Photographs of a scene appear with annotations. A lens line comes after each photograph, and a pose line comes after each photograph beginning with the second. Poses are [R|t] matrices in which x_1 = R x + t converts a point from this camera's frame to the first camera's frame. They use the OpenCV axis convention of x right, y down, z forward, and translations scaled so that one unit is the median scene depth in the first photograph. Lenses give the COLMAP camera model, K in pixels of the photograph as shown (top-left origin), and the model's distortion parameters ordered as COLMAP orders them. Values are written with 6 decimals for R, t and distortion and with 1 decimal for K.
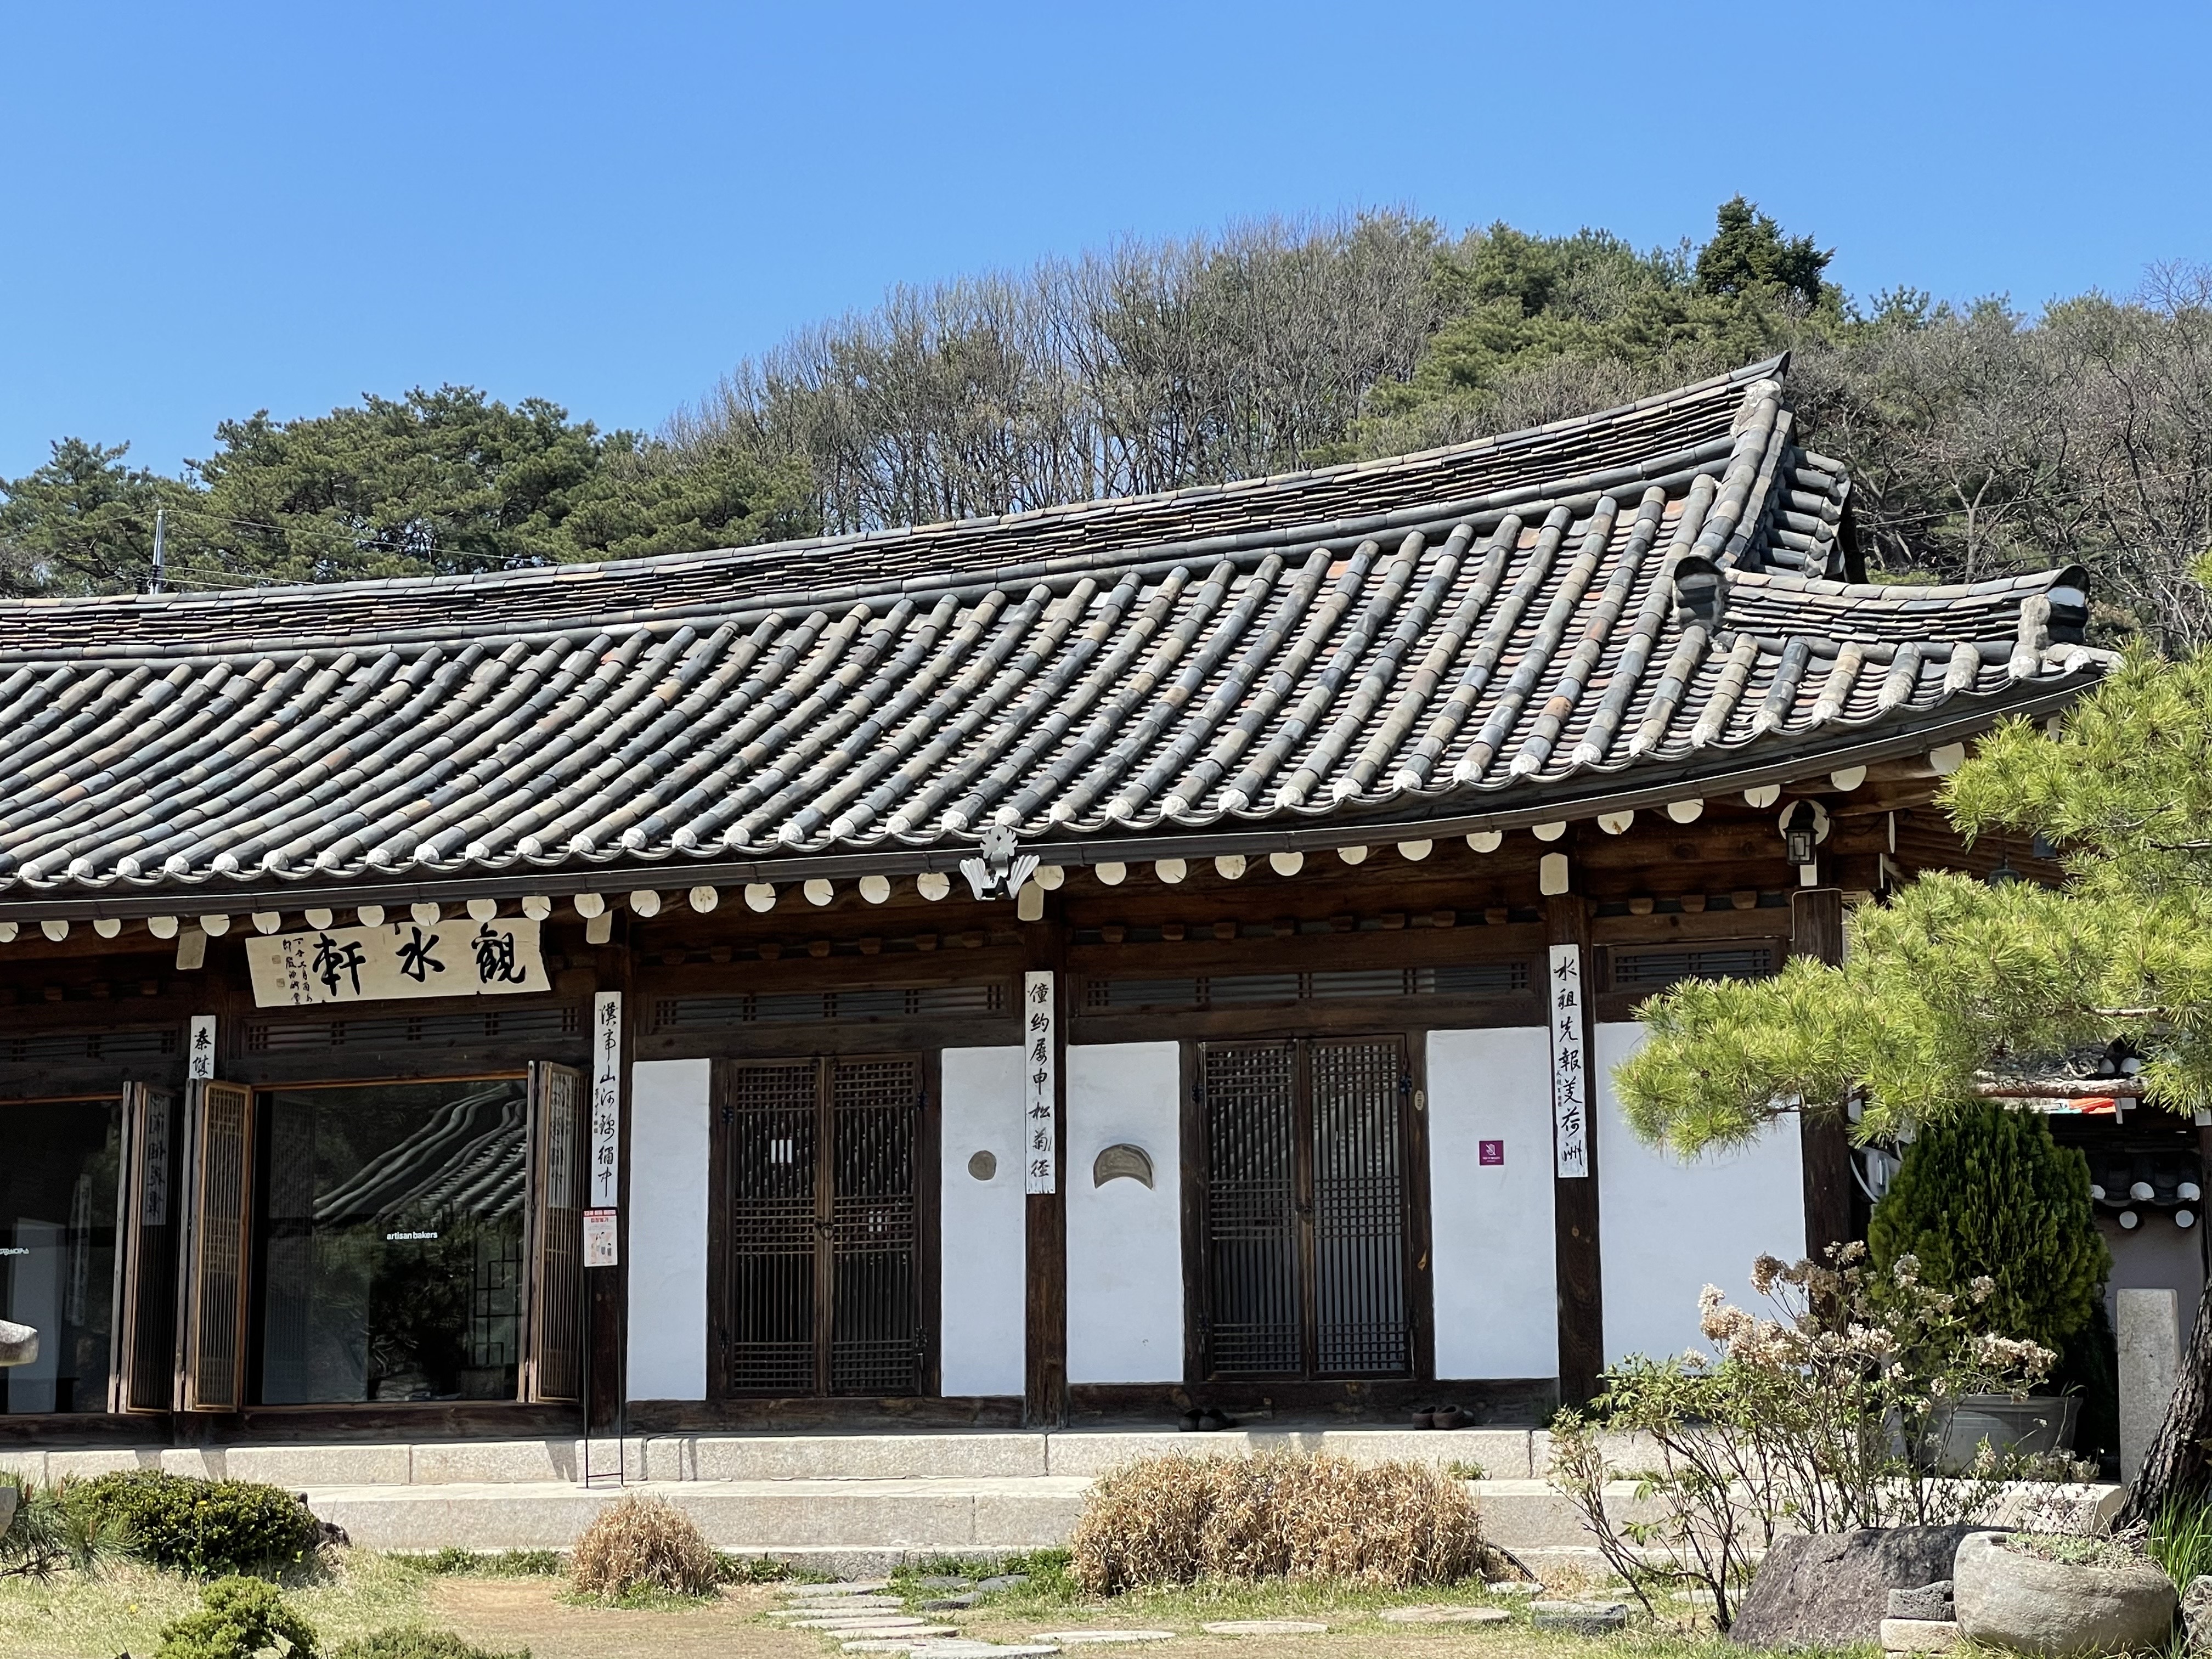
lens RADIAL K [[3923.6, 0, 1106.0], [0, 3923.6, 829.5], [0, 0, 1]] dist [0.067190, 0.449222]
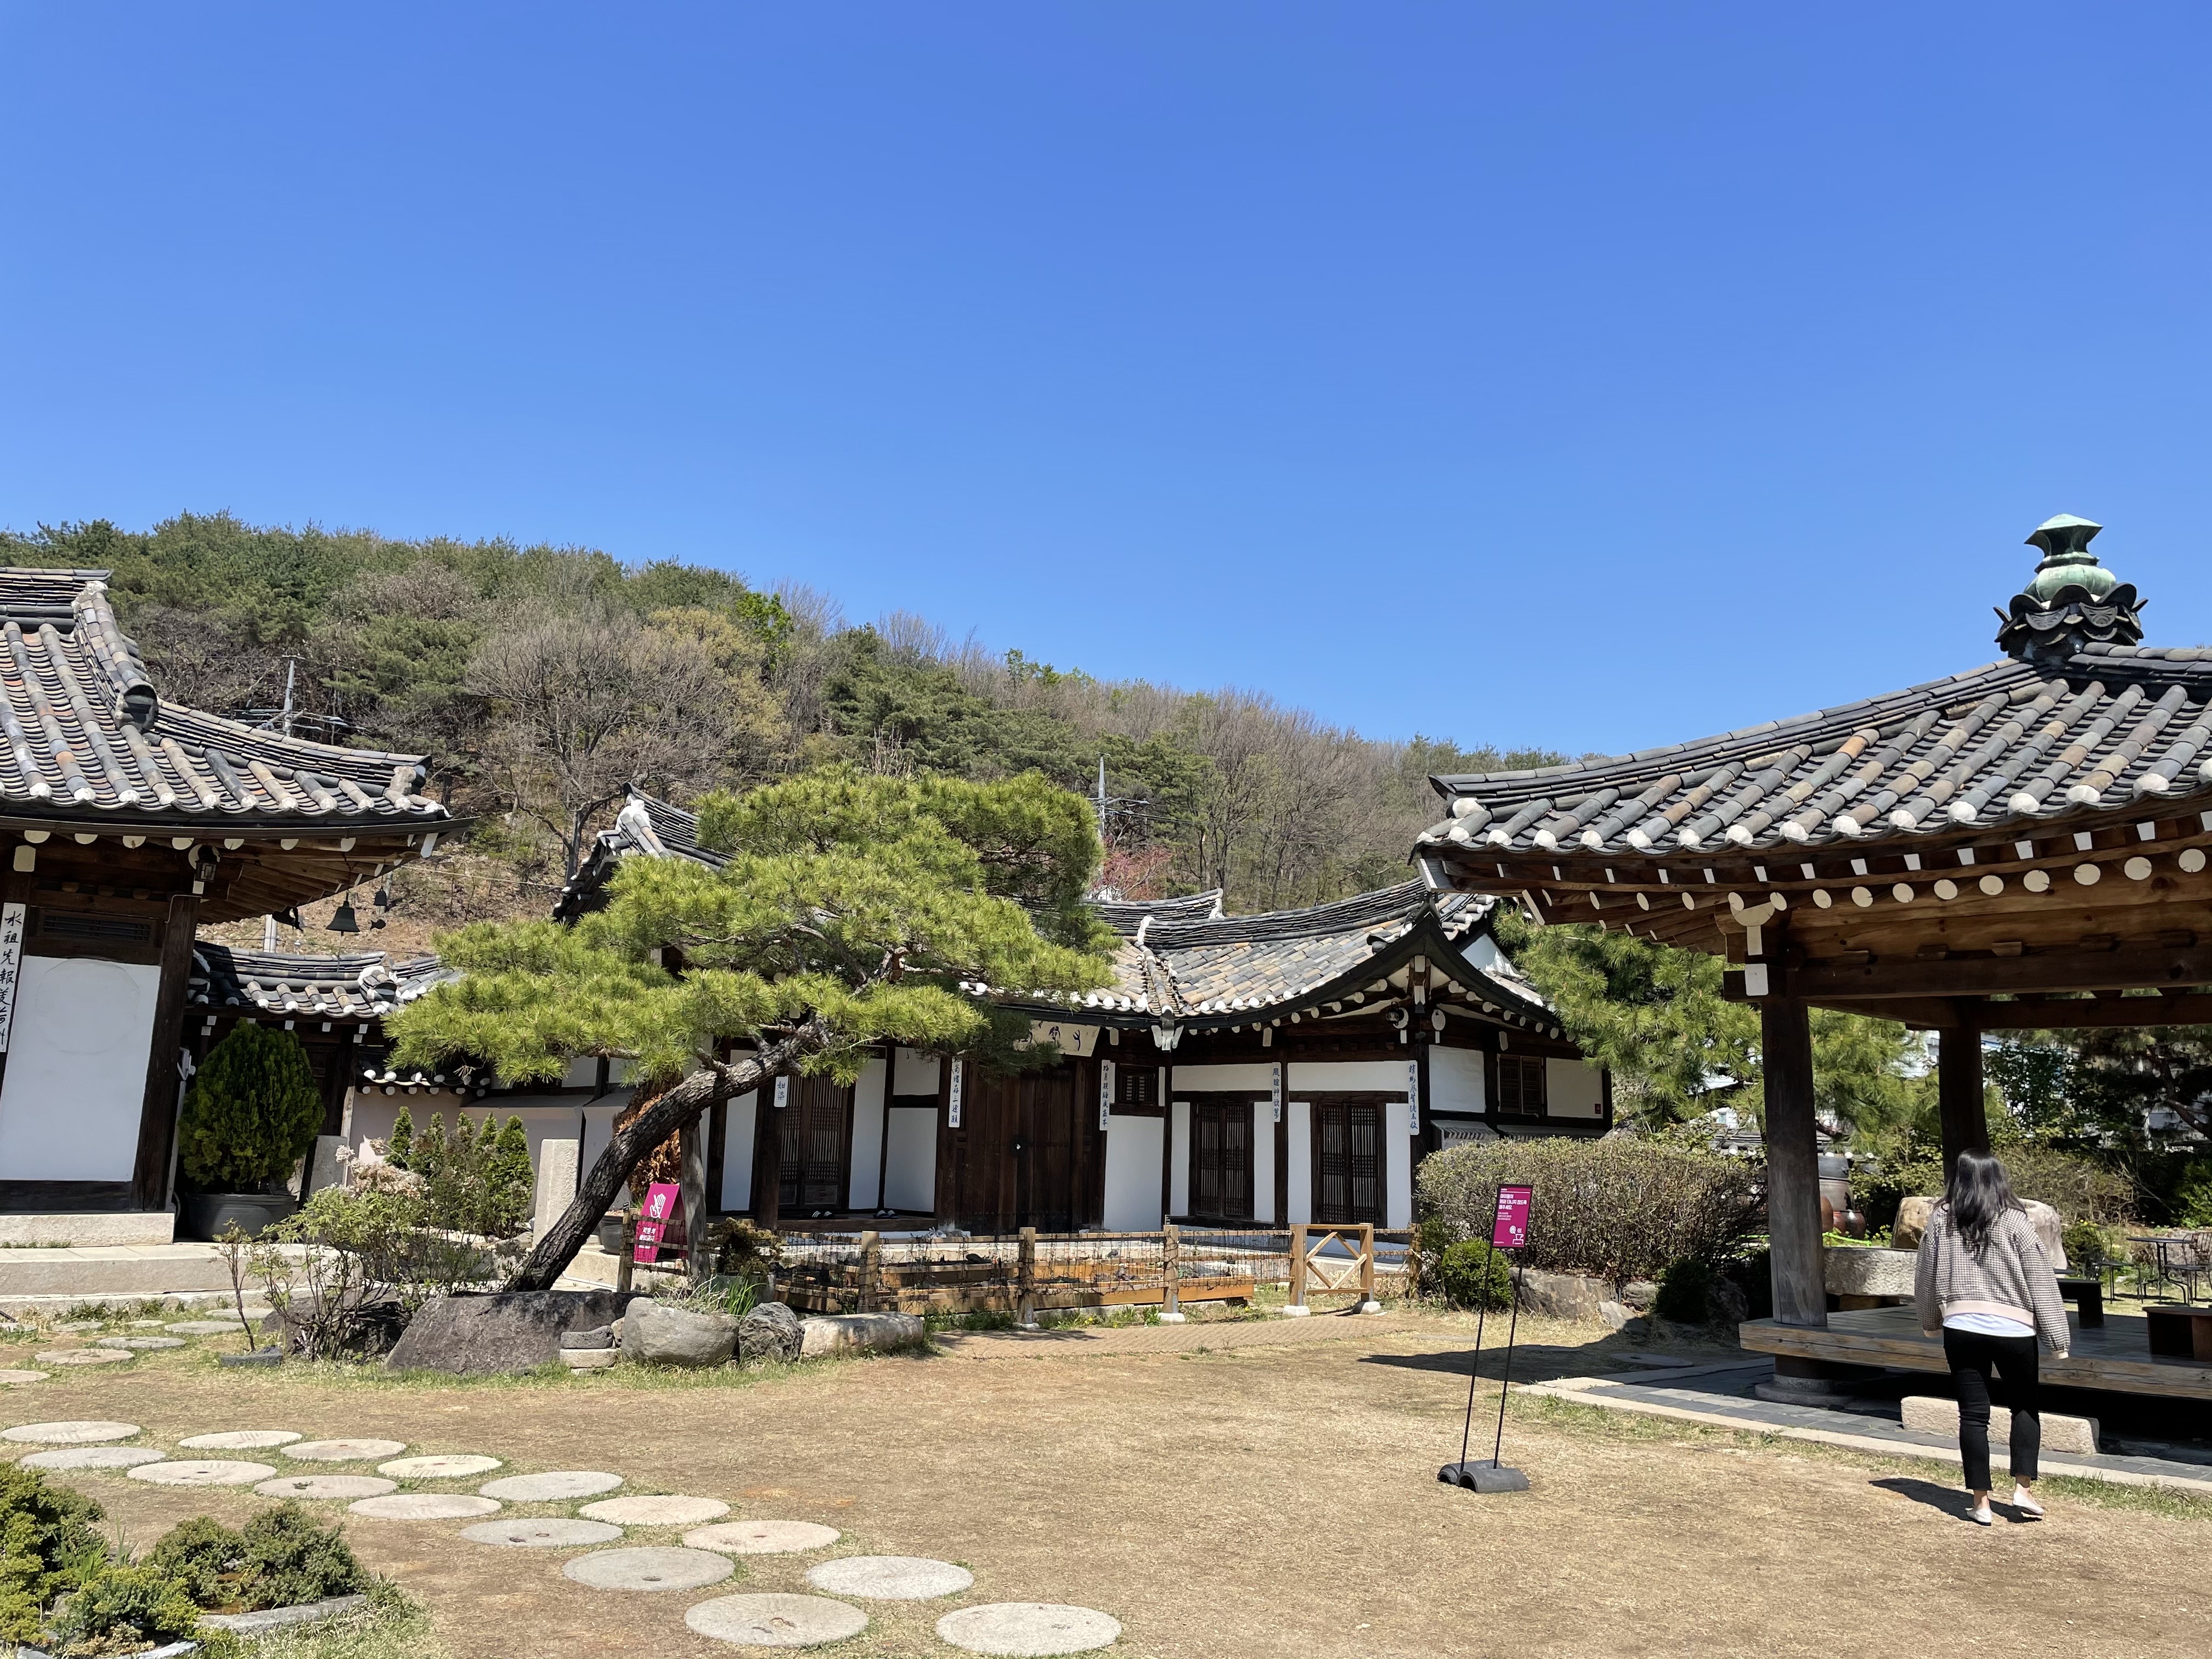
lens RADIAL K [[1666.2, 0, 1046.9], [0, 1666.2, 828.0], [0, 0, 1]] dist [0.065090, 0.002935]
pose [[0.491644, 0.194222, 0.848861, -0.103536], [-0.159469, 0.978405, -0.131501, 0.009345], [-0.856070, -0.070715, 0.511999, 0.118050]]
